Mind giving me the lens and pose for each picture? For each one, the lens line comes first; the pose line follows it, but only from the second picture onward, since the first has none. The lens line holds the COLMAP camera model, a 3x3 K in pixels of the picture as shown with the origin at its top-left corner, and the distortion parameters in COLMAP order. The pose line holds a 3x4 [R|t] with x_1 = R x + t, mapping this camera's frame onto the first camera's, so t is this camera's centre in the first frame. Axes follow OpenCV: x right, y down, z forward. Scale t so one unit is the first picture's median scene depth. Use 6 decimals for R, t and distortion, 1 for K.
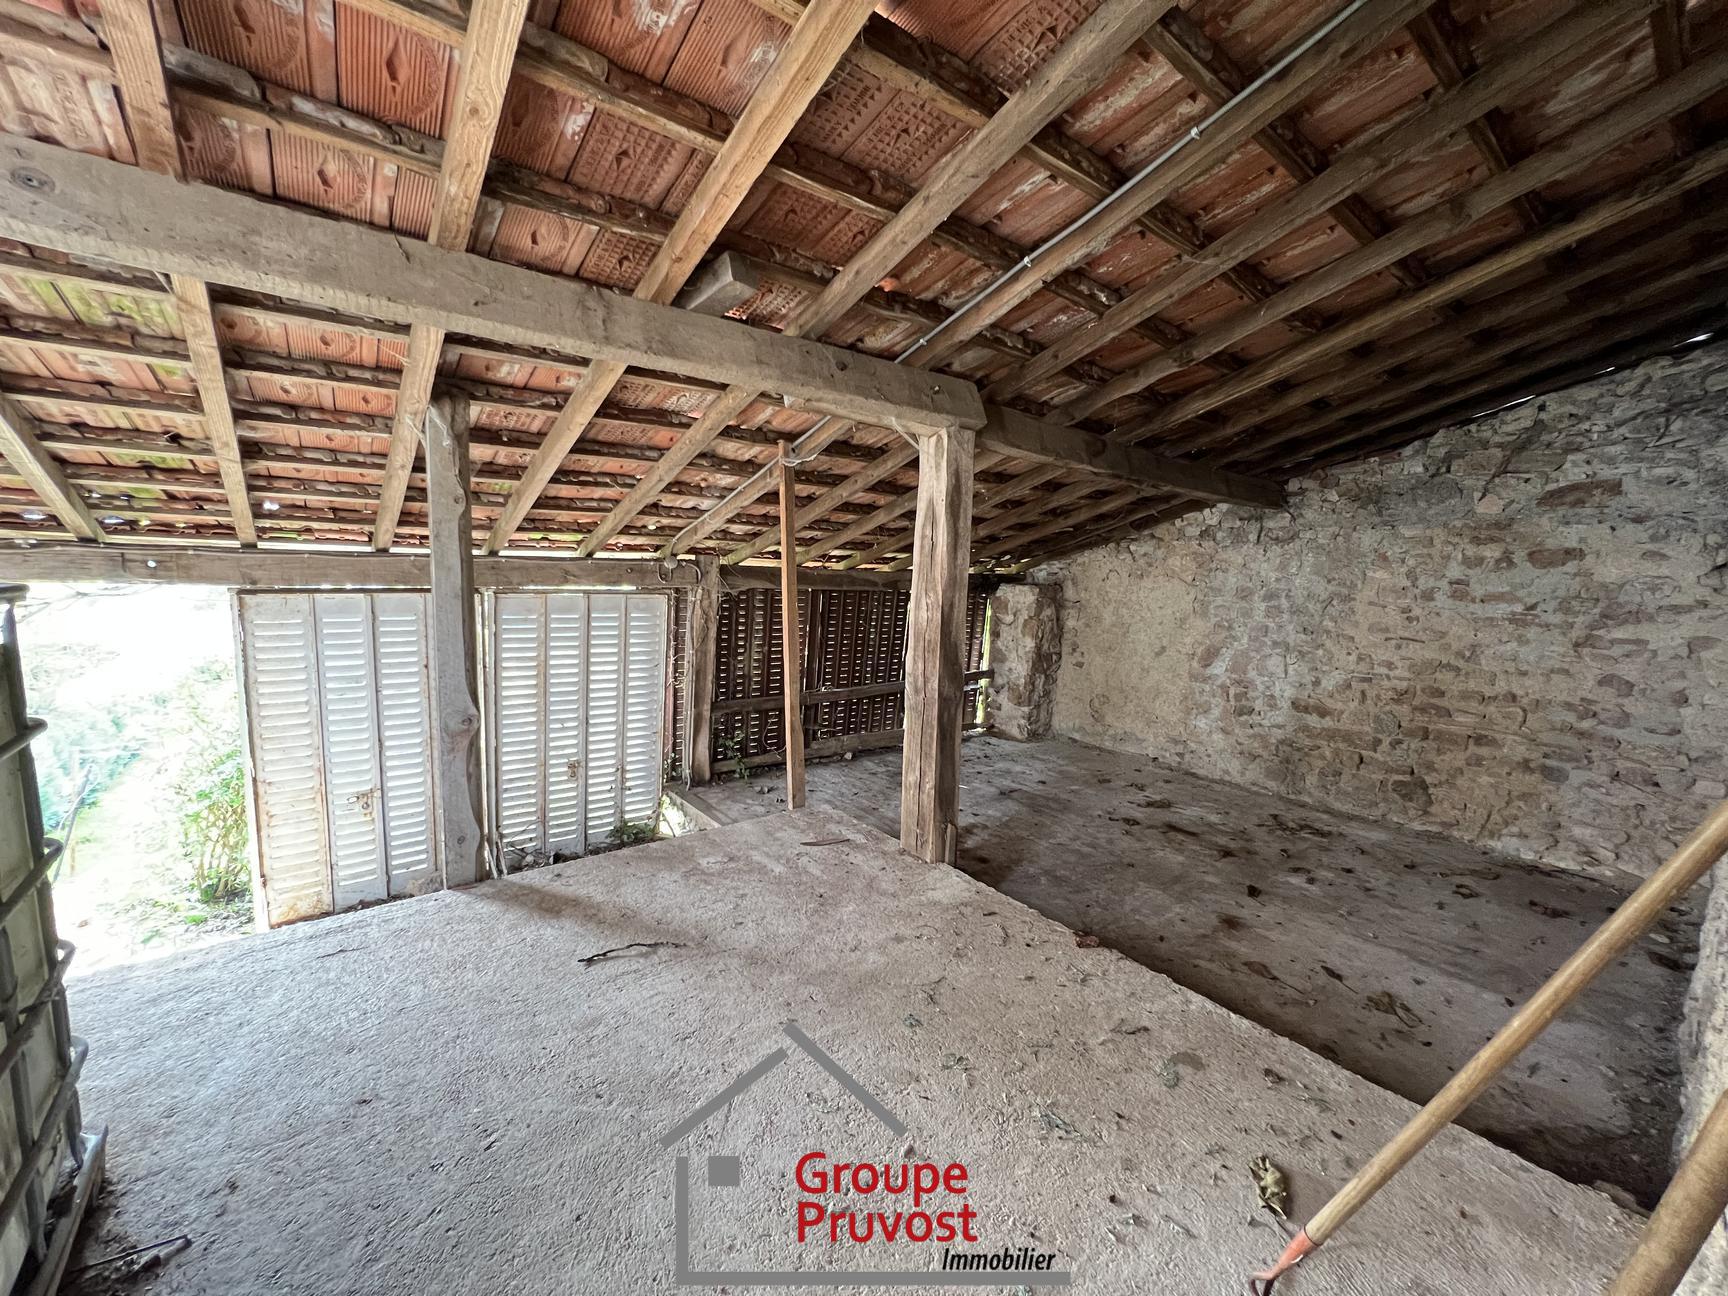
lens RADIAL K [[693.6, 0, 864.0], [0, 693.6, 648.0], [0, 0, 1]] dist [-0.002768, 0.000390]
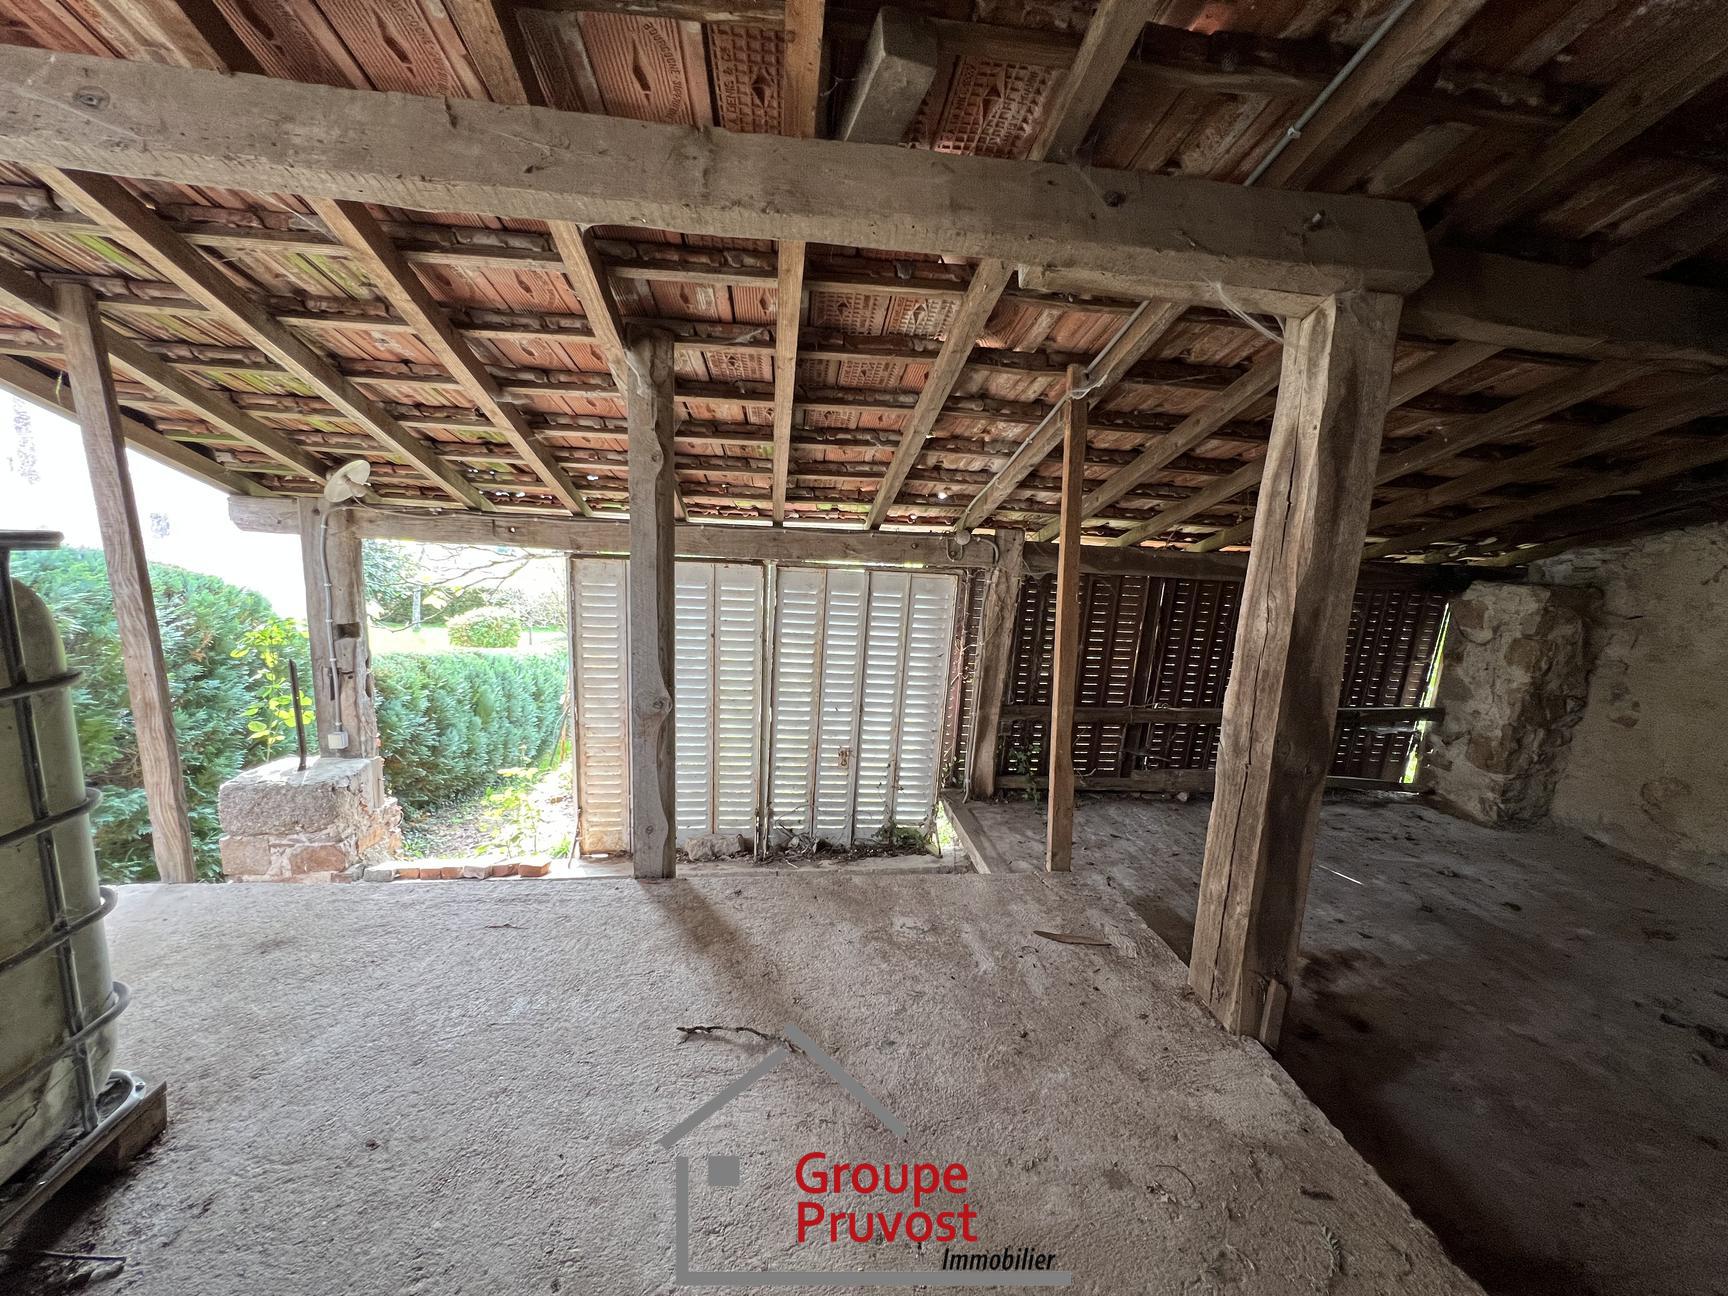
lens RADIAL K [[693.6, 0, 864.0], [0, 693.6, 648.0], [0, 0, 1]] dist [-0.002768, 0.000390]
pose [[0.854043, 0.096608, -0.511152, 0.073344], [-0.083148, 0.995322, 0.049192, -0.022339], [0.513514, 0.000489, 0.858081, 0.228779]]
